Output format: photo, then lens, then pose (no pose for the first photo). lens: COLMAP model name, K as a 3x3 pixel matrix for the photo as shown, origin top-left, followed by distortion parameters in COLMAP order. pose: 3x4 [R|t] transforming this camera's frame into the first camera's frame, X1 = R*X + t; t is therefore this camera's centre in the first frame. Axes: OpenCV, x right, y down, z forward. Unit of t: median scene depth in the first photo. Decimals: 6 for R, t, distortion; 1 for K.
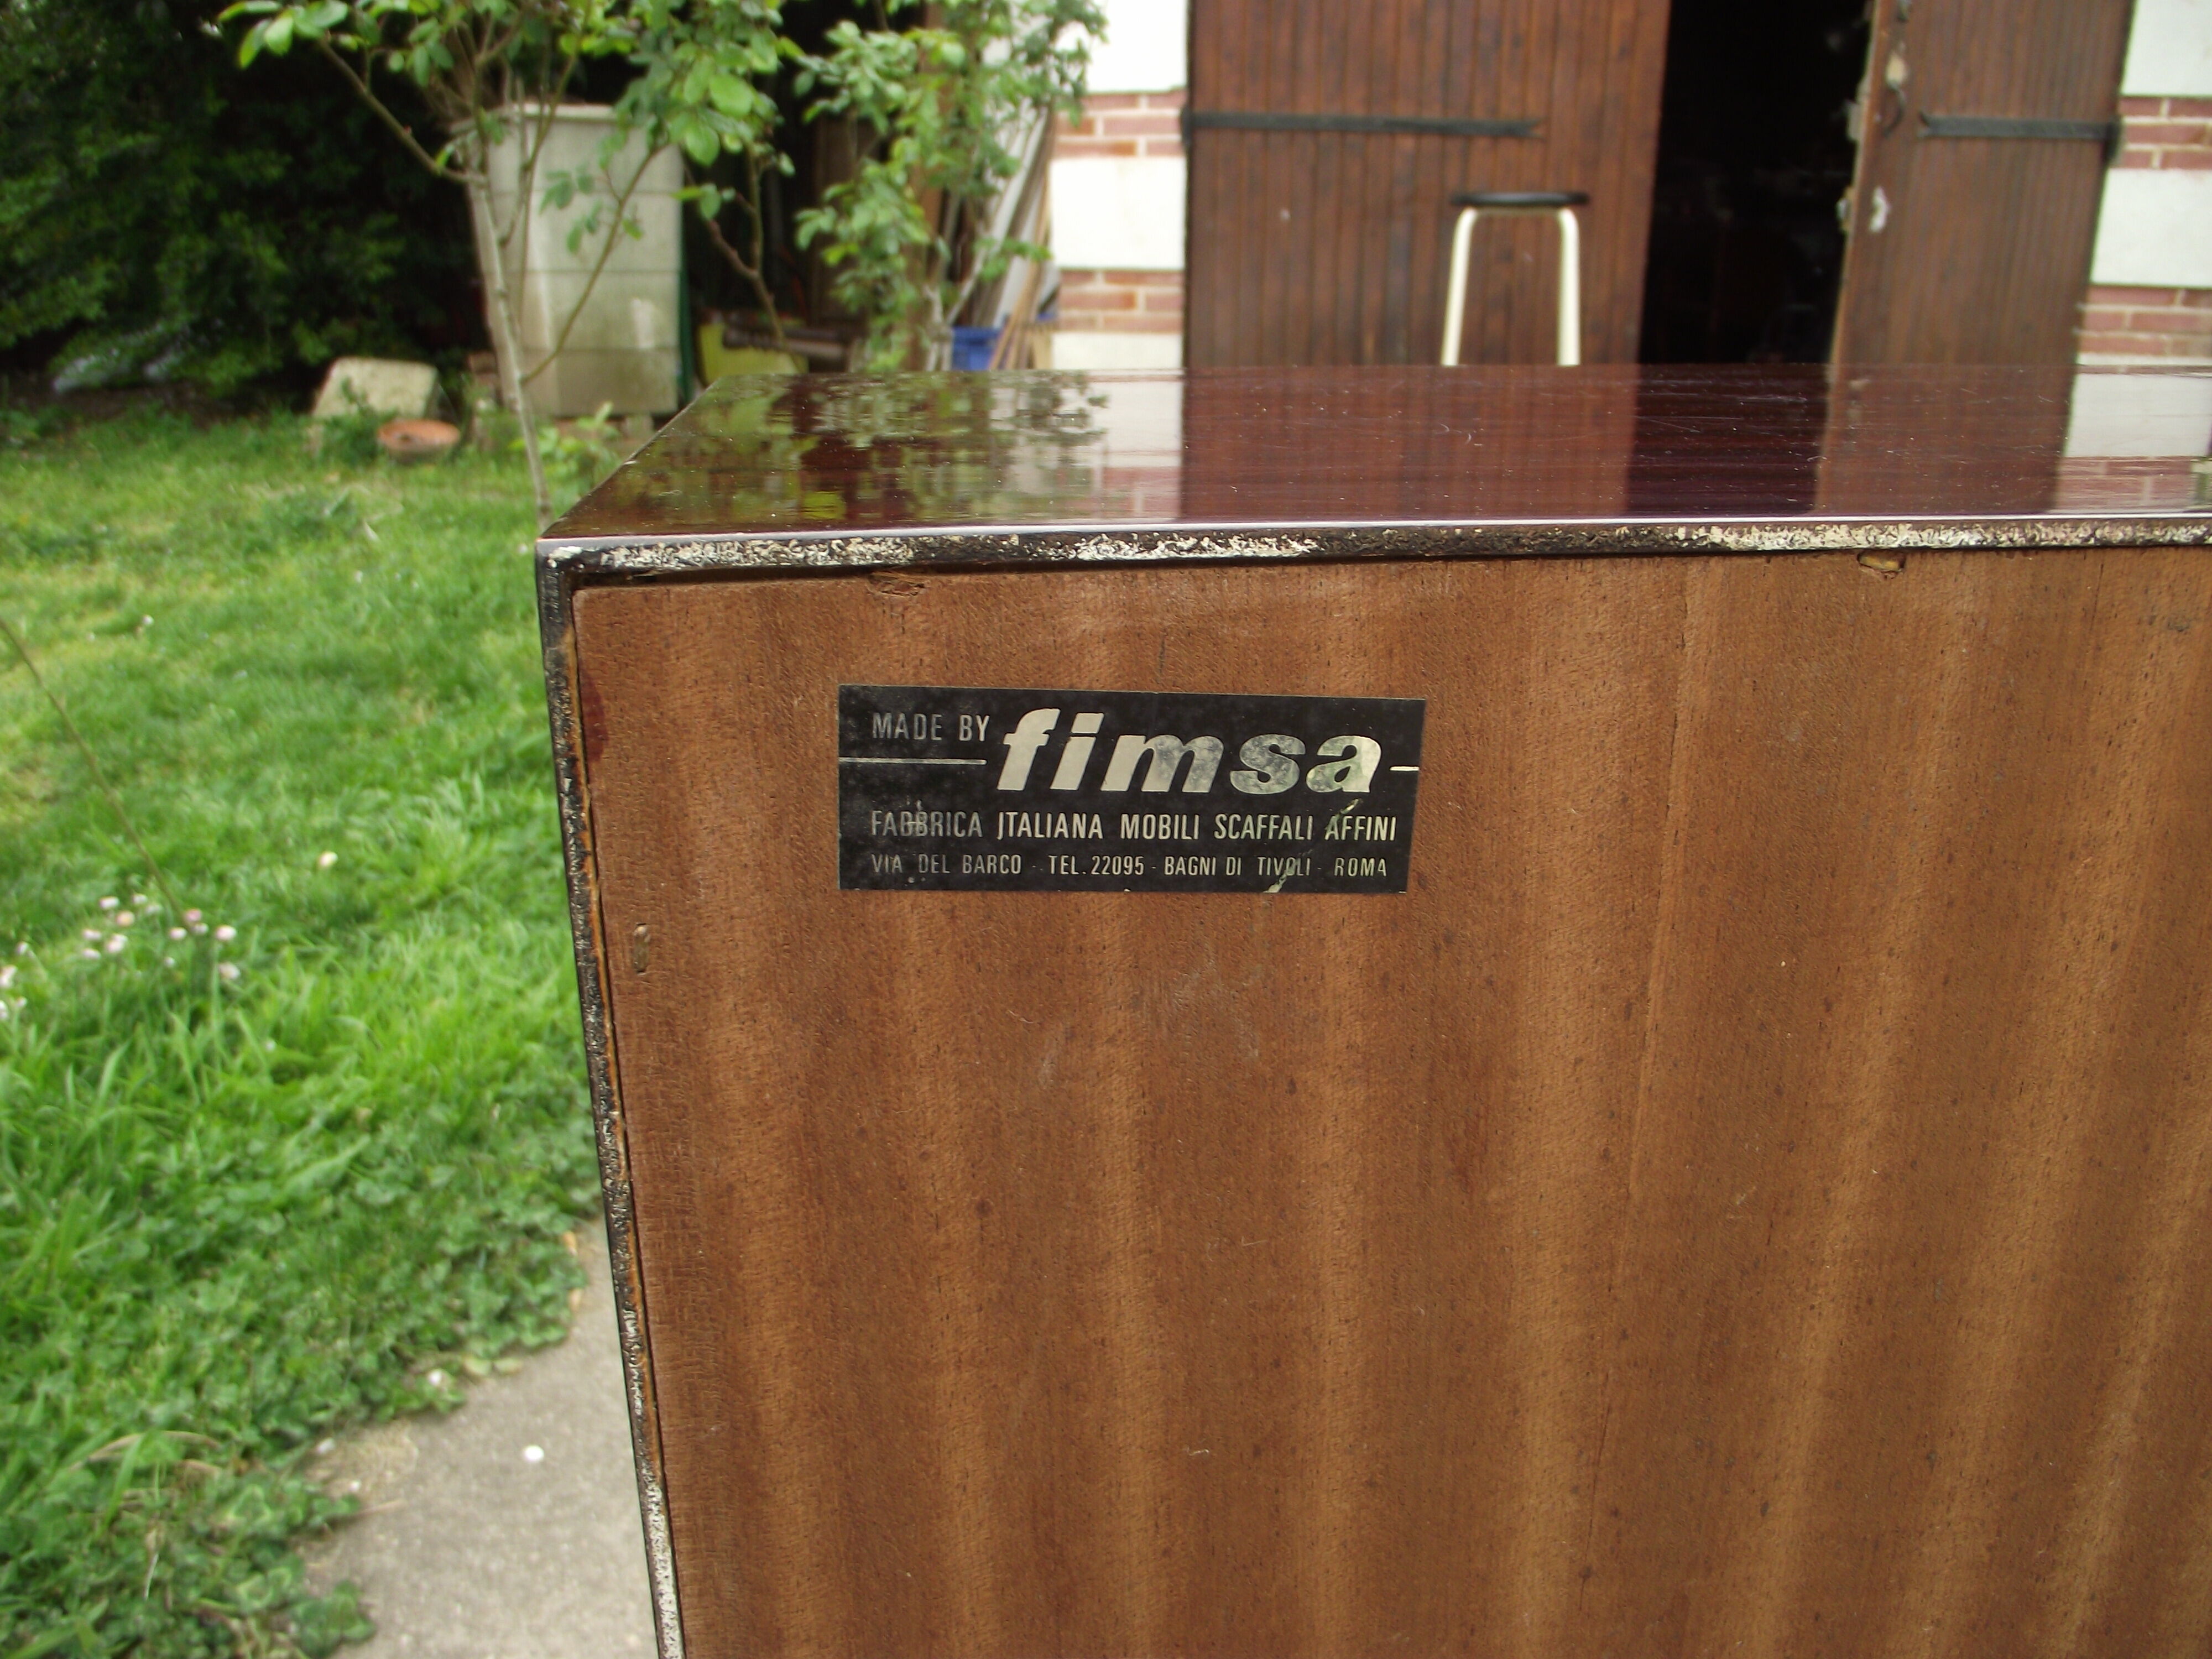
lens RADIAL K [[1731.4, 0, 1062.3], [0, 1731.4, 823.7], [0, 0, 1]] dist [-0.063547, 0.025654]
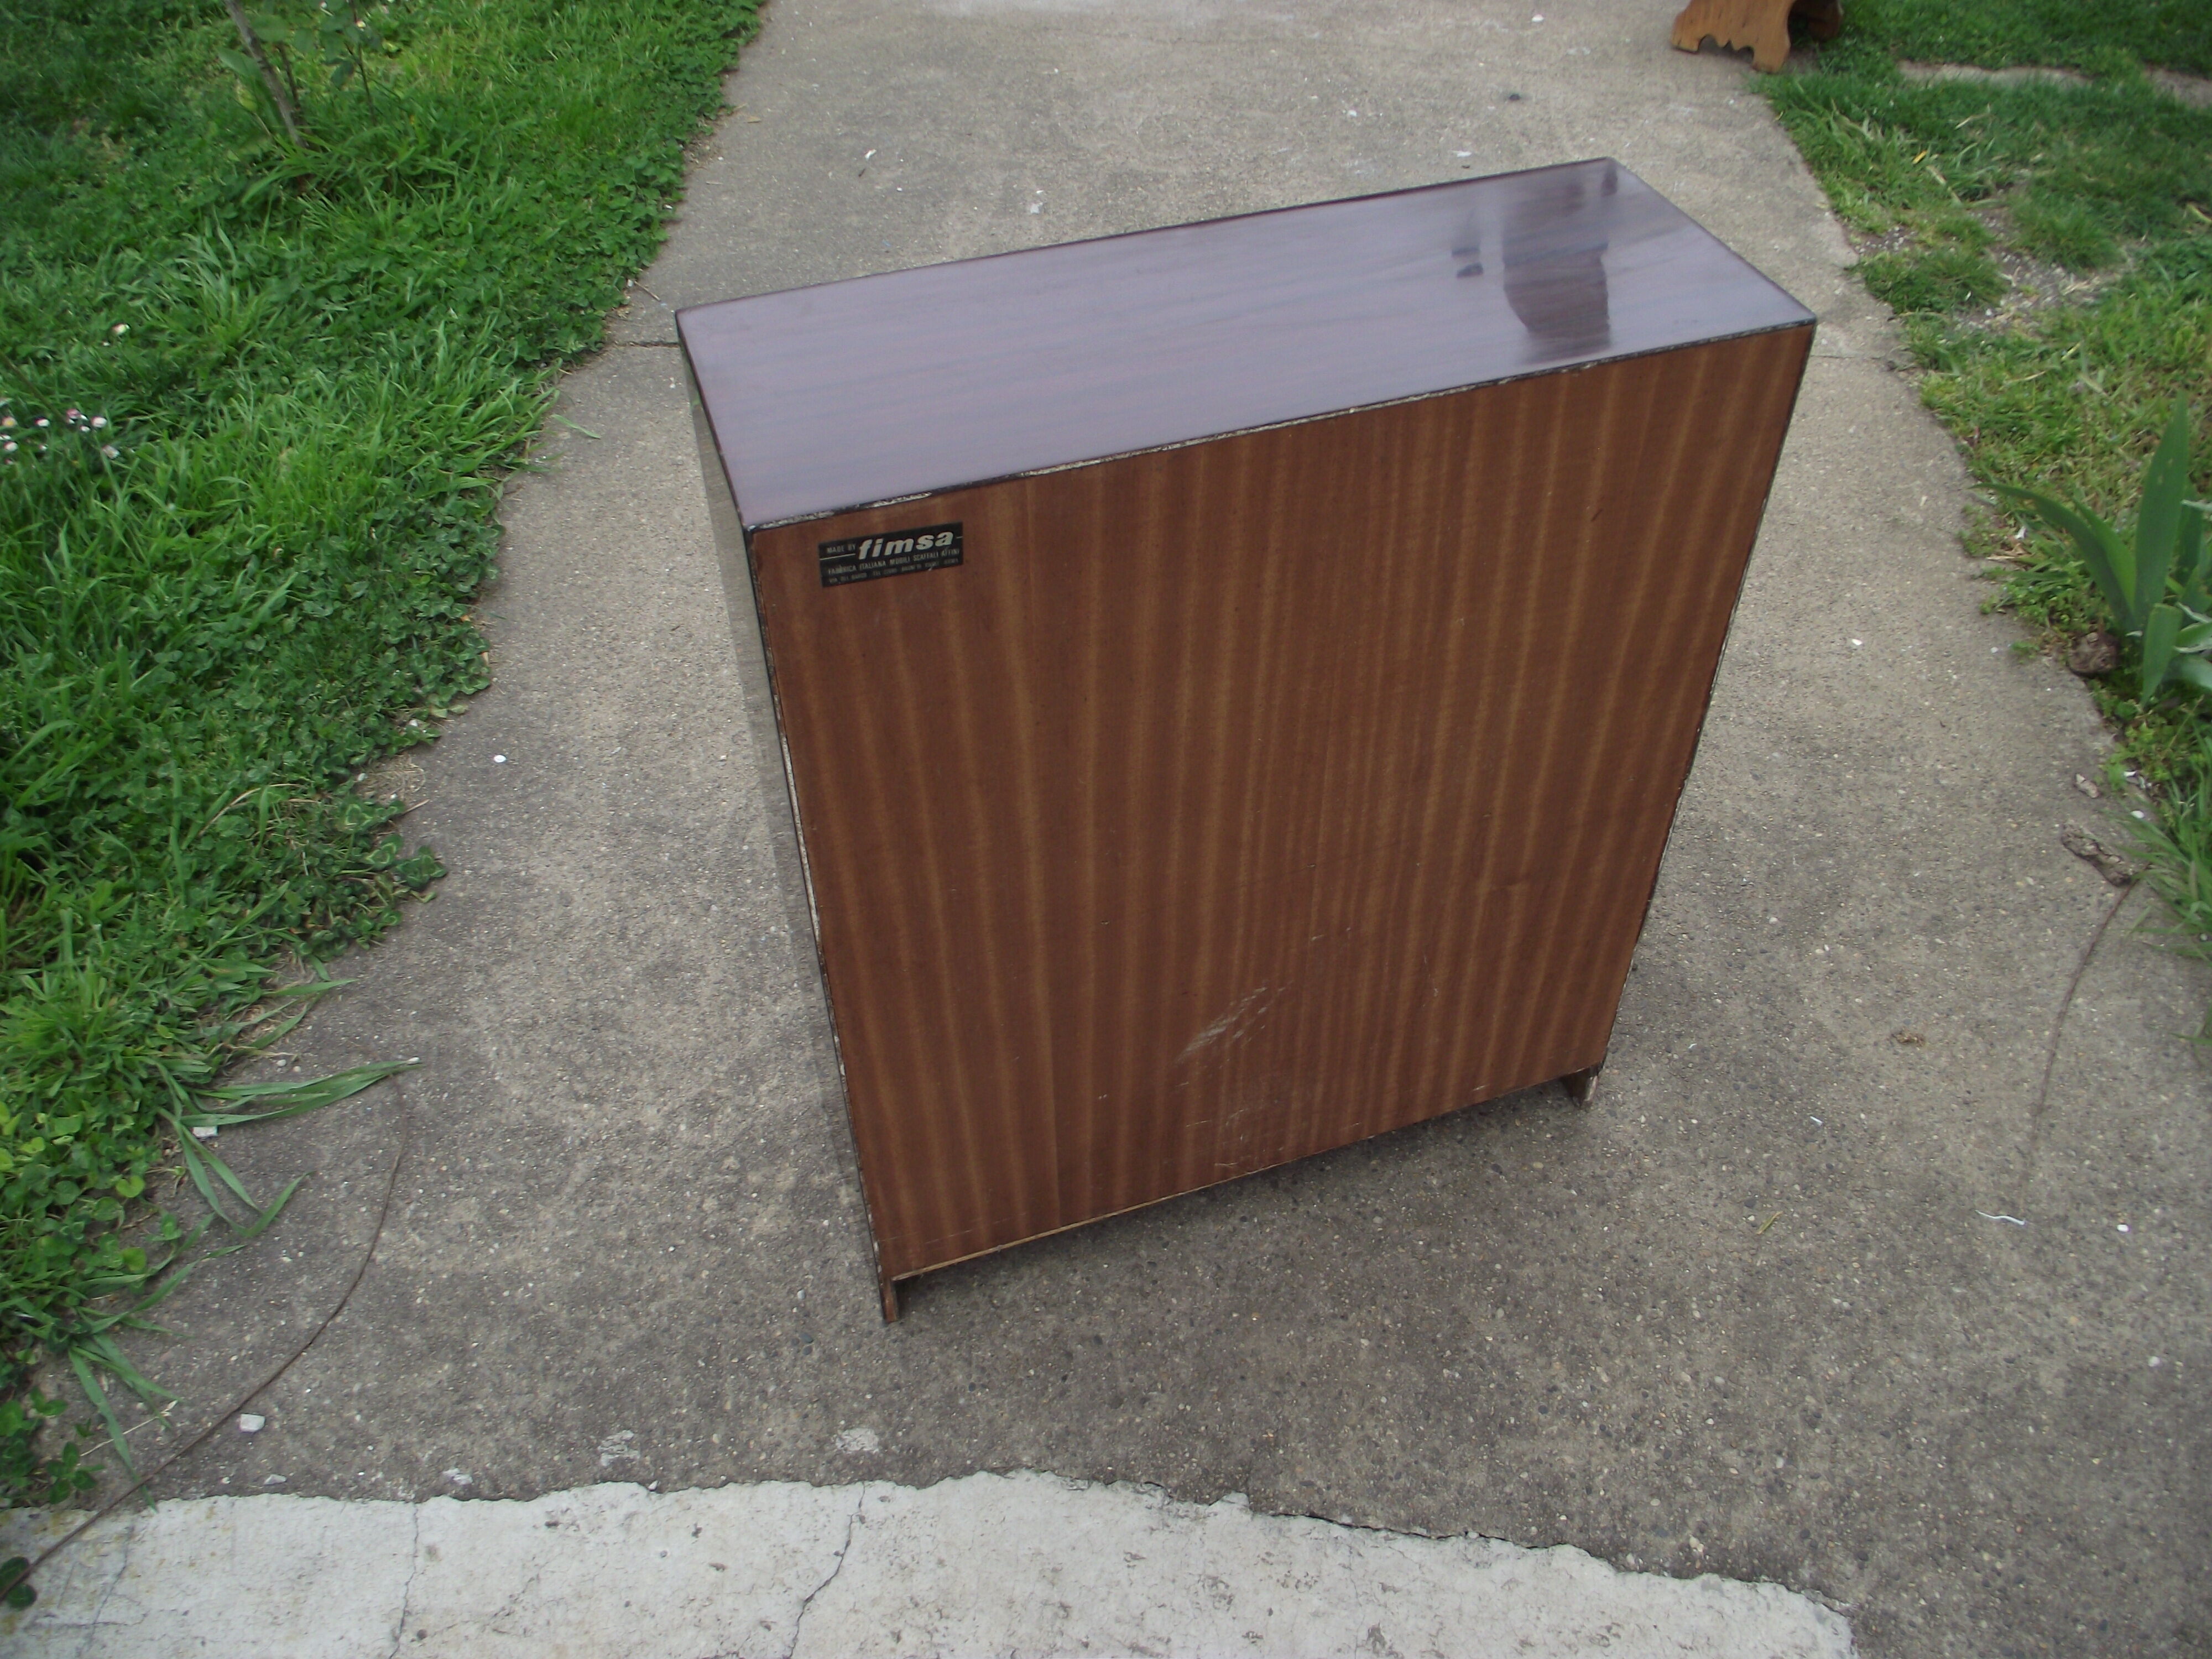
lens RADIAL K [[1731.4, 0, 1094.1], [0, 1731.4, 835.9], [0, 0, 1]] dist [-0.063547, 0.025654]
pose [[0.973059, -0.159779, 0.166212, -0.051437], [0.073145, 0.897620, 0.434659, -0.214619], [-0.218644, -0.410792, 0.885124, -0.547212]]
